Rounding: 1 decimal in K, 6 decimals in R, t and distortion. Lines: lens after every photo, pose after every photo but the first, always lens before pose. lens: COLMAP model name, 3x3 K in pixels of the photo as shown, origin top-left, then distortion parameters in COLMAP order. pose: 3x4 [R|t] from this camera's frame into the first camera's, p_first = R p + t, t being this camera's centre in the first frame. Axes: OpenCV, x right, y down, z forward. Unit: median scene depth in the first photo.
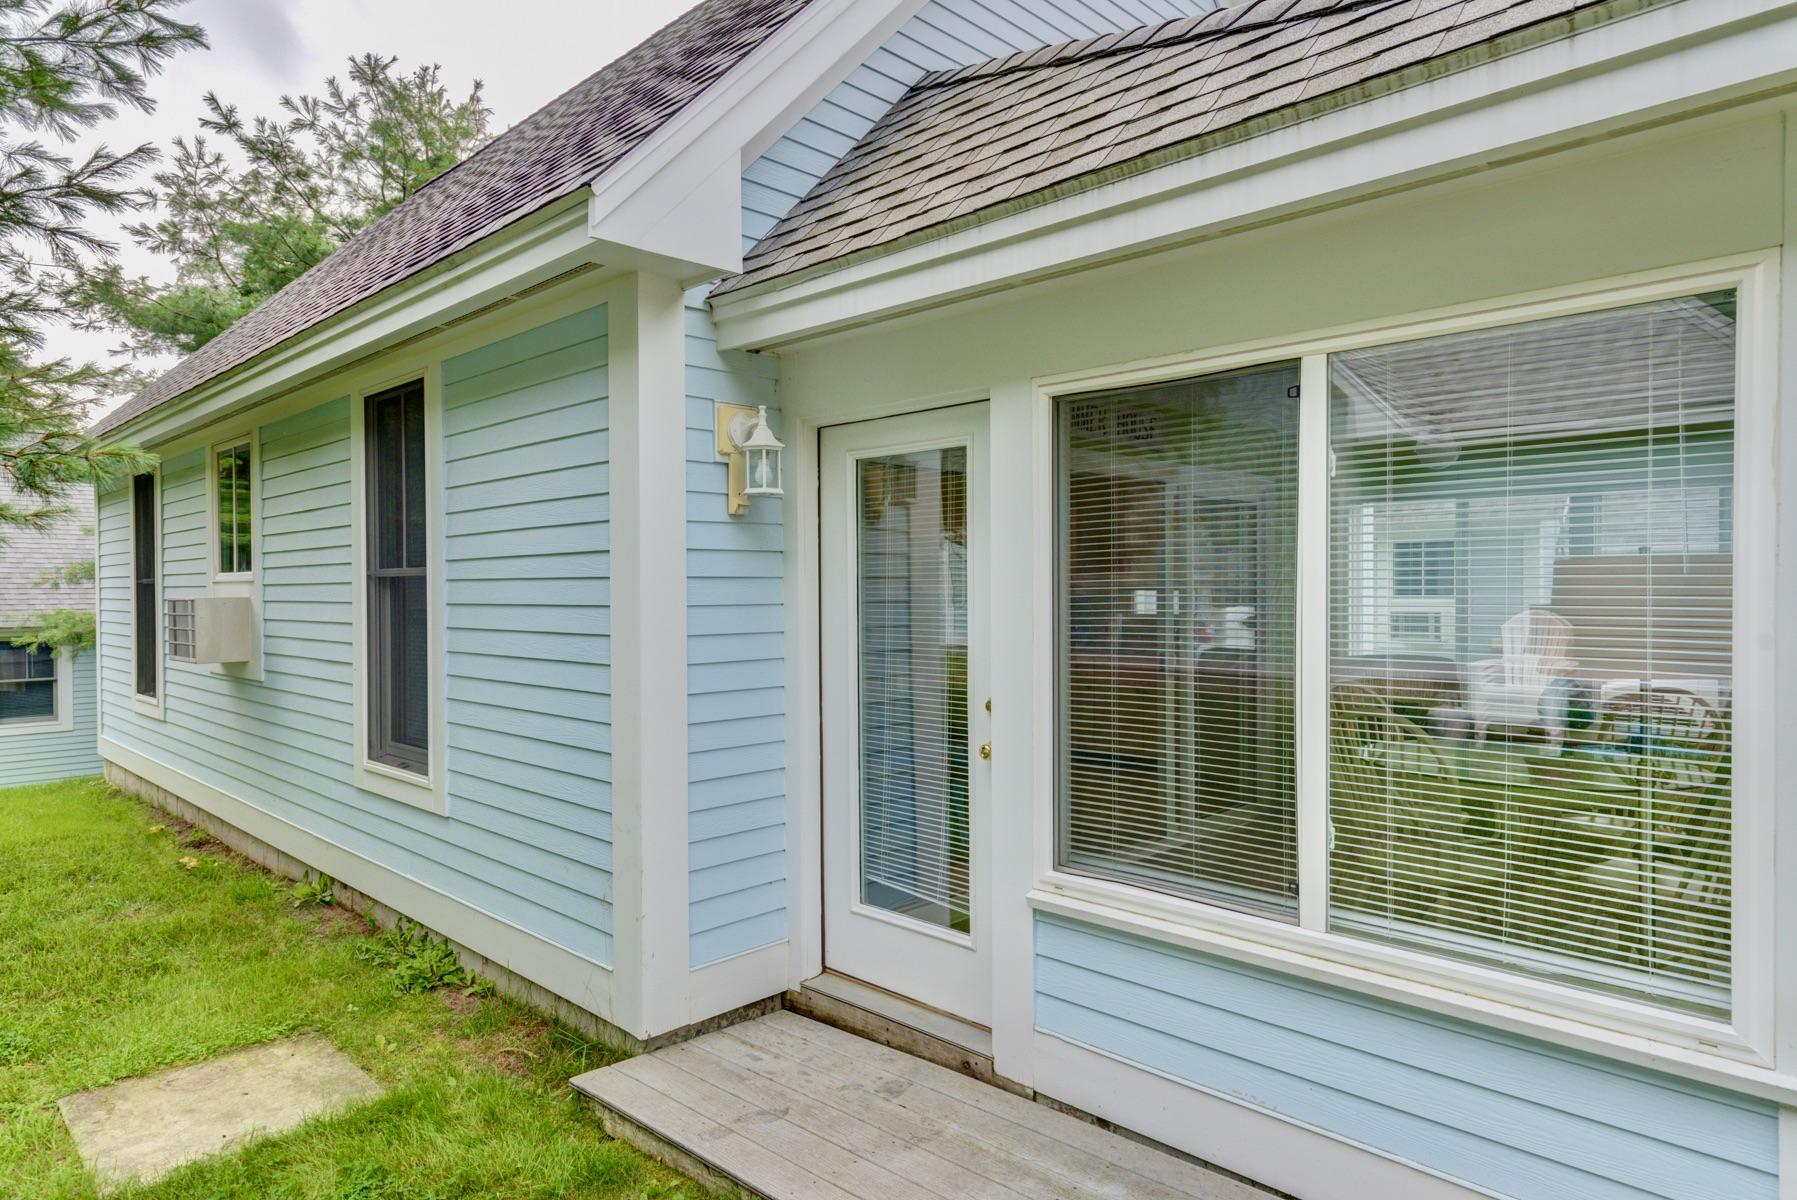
lens RADIAL K [[1087.1, 0, 897.7], [0, 1087.1, 599.0], [0, 0, 1]] dist [0.007999, 0.001557]
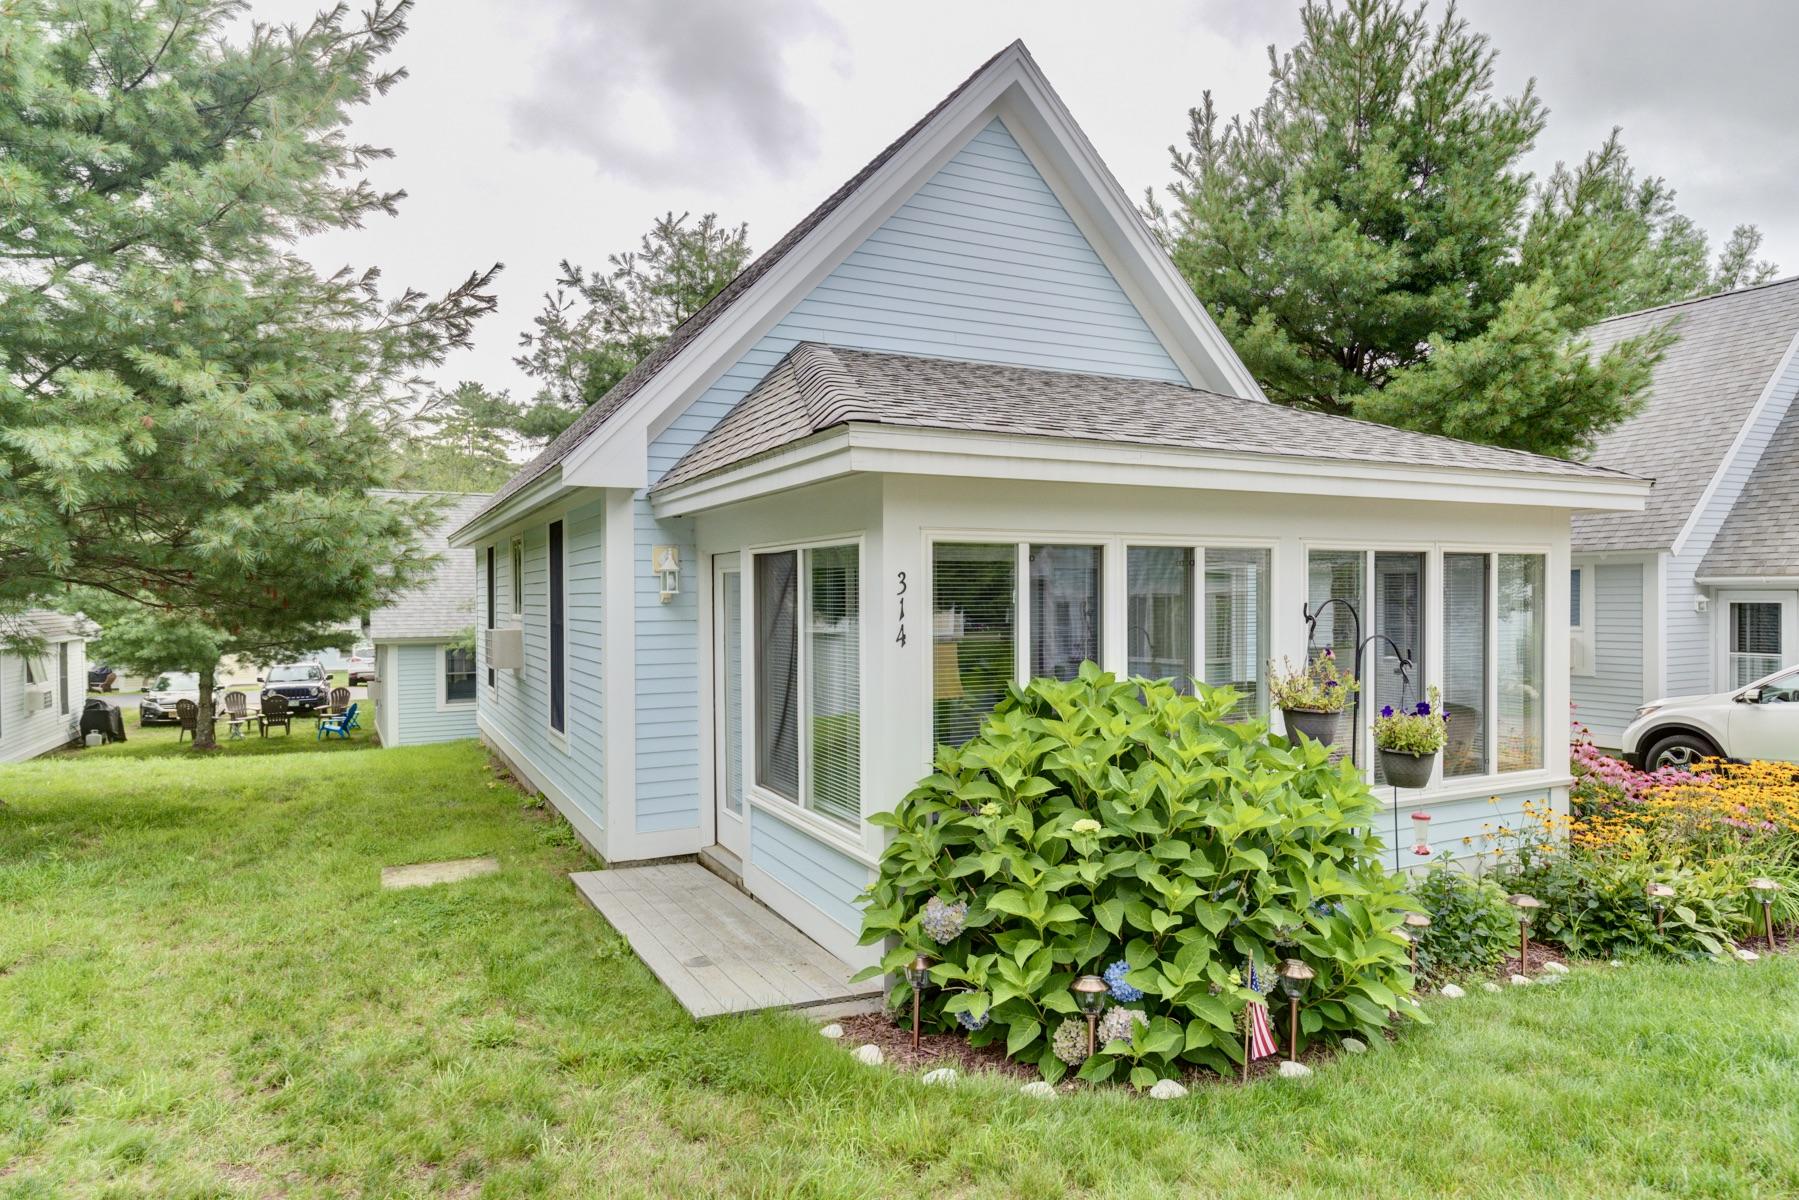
lens RADIAL K [[1088.3, 0, 900.2], [0, 1088.3, 600.9], [0, 0, 1]] dist [0.007999, 0.001557]
pose [[0.946854, 0.003854, -0.321640, 0.238362], [-0.005049, 0.999983, -0.002881, -0.020897], [0.321623, 0.004352, 0.946858, -0.192930]]
